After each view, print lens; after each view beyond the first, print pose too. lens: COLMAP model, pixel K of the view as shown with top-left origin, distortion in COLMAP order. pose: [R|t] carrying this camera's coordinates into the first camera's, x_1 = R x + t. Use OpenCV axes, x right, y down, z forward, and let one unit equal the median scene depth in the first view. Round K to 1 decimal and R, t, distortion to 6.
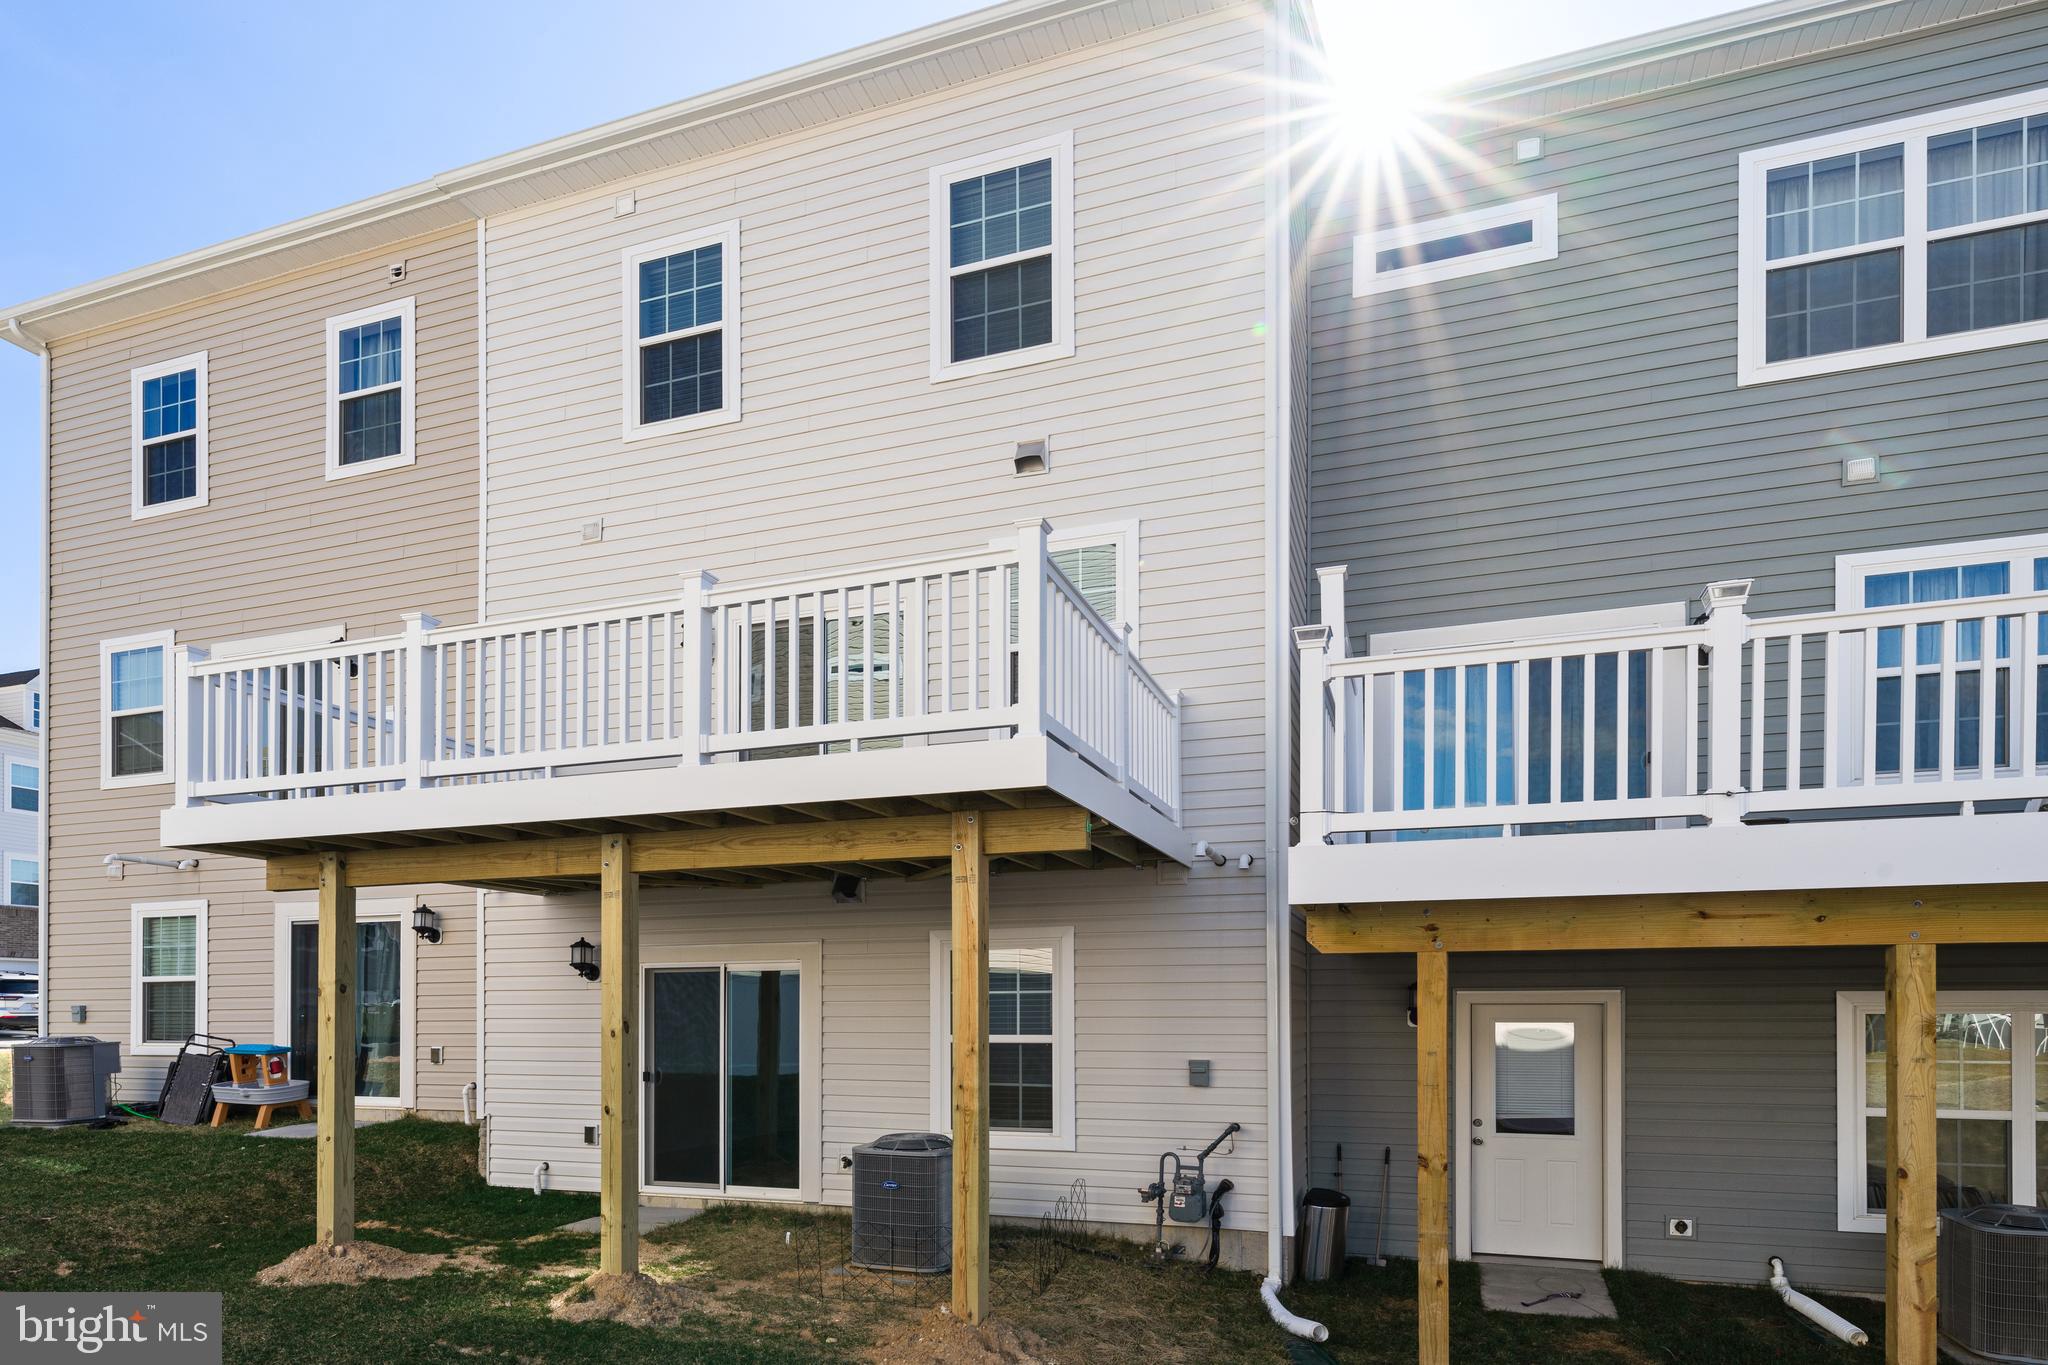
lens RADIAL K [[1007.4, 0, 1027.5], [0, 1007.4, 982.4], [0, 0, 1]] dist [0.000313, 0.000055]
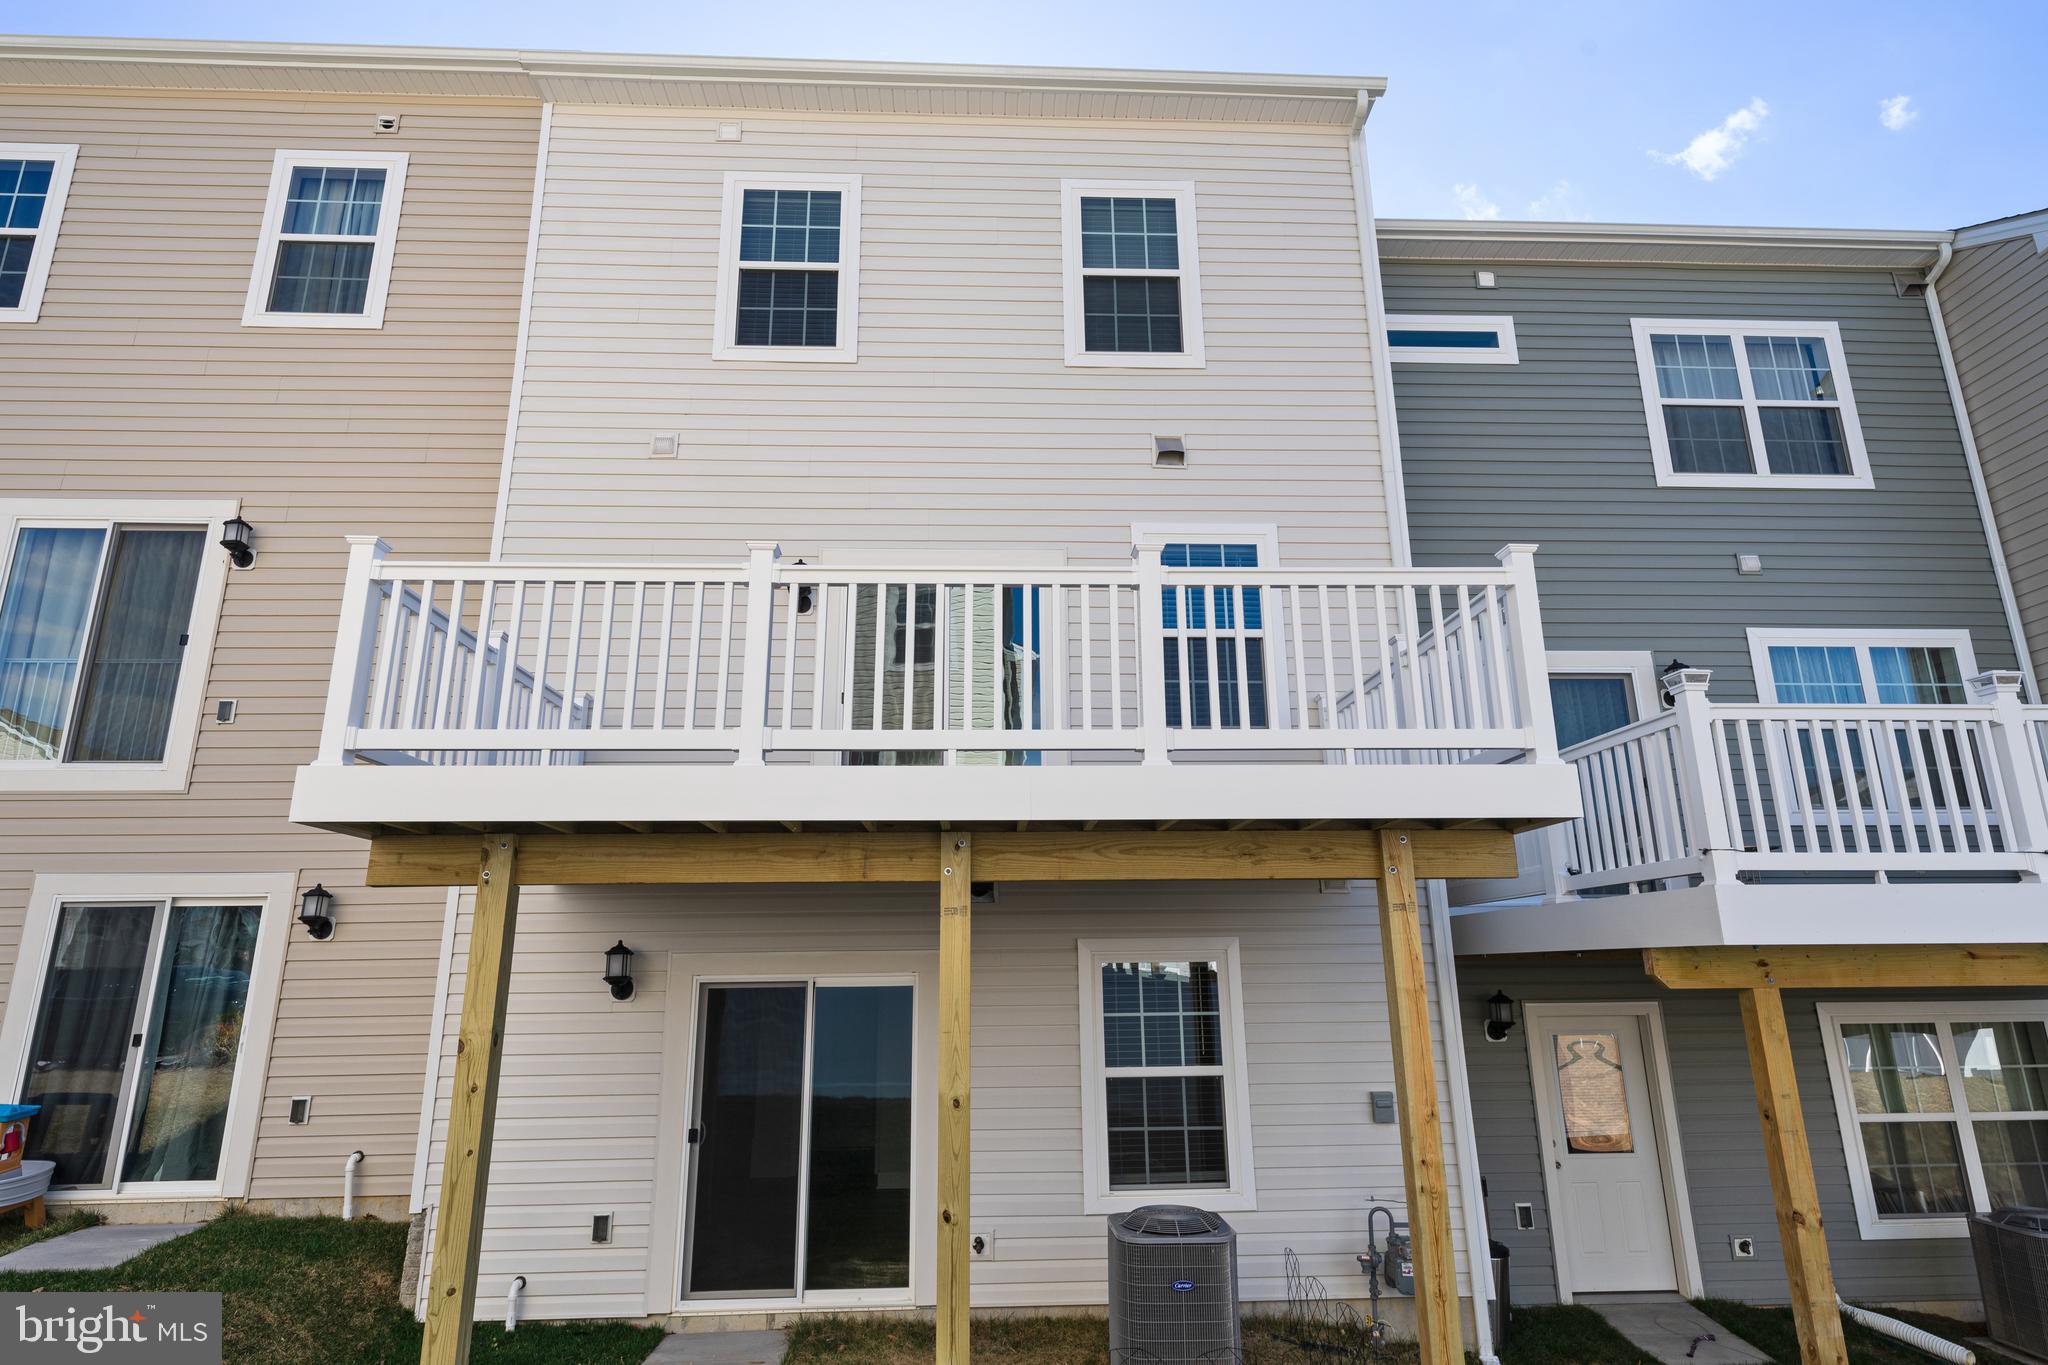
lens RADIAL K [[1063.4, 0, 1024.0], [0, 1063.4, 682.5], [0, 0, 1]] dist [0.000225, -0.000328]
pose [[0.944110, 0.088423, 0.317549, -0.432020], [-0.007698, 0.969001, -0.246936, -0.038058], [-0.329541, 0.230690, 0.915524, 0.132902]]
